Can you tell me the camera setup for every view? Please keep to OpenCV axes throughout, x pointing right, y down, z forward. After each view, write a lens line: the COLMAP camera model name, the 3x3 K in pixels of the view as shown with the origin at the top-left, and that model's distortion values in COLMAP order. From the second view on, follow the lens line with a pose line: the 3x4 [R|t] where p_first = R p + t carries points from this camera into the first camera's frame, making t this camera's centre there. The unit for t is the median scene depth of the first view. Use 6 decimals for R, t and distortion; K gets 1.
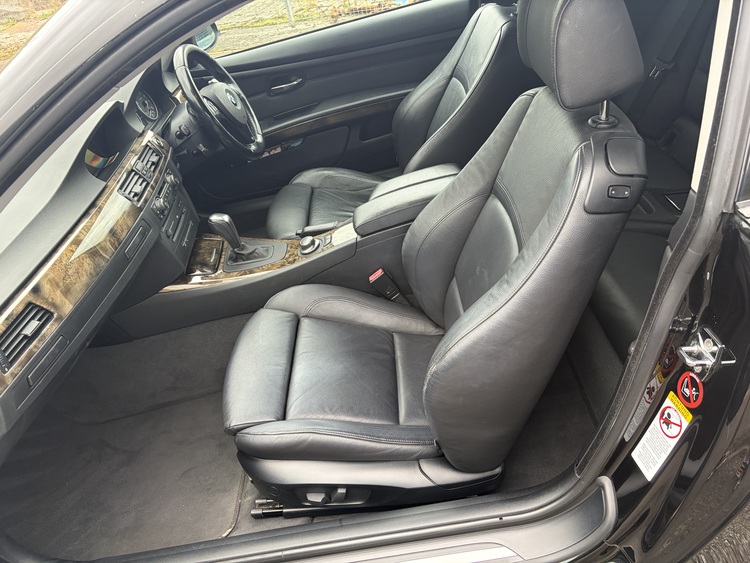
lens RADIAL K [[561.7, 0, 375.0], [0, 561.7, 281.5], [0, 0, 1]] dist [0.029688, -0.006616]
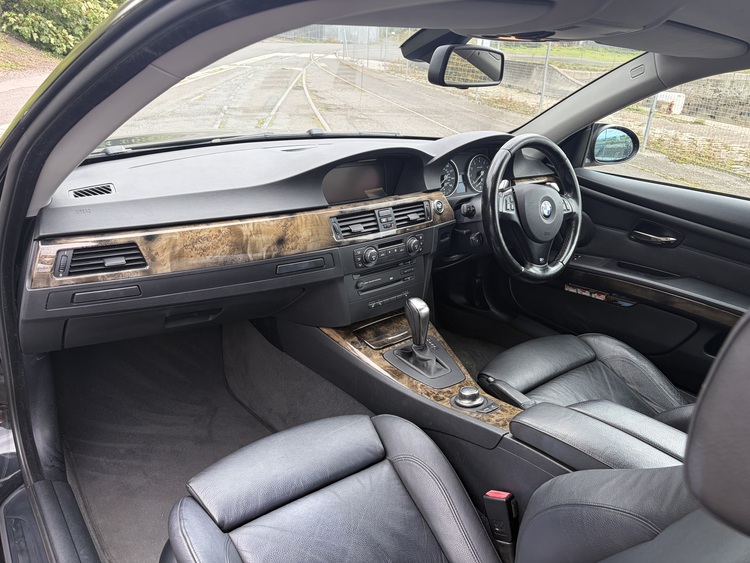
lens RADIAL K [[561.7, 0, 375.0], [0, 561.7, 281.5], [0, 0, 1]] dist [0.029688, -0.006616]
pose [[0.561084, 0.530058, -0.635786, 0.215903], [-0.627651, 0.773192, 0.090709, -0.179152], [0.539665, 0.348156, 0.766517, 0.298553]]
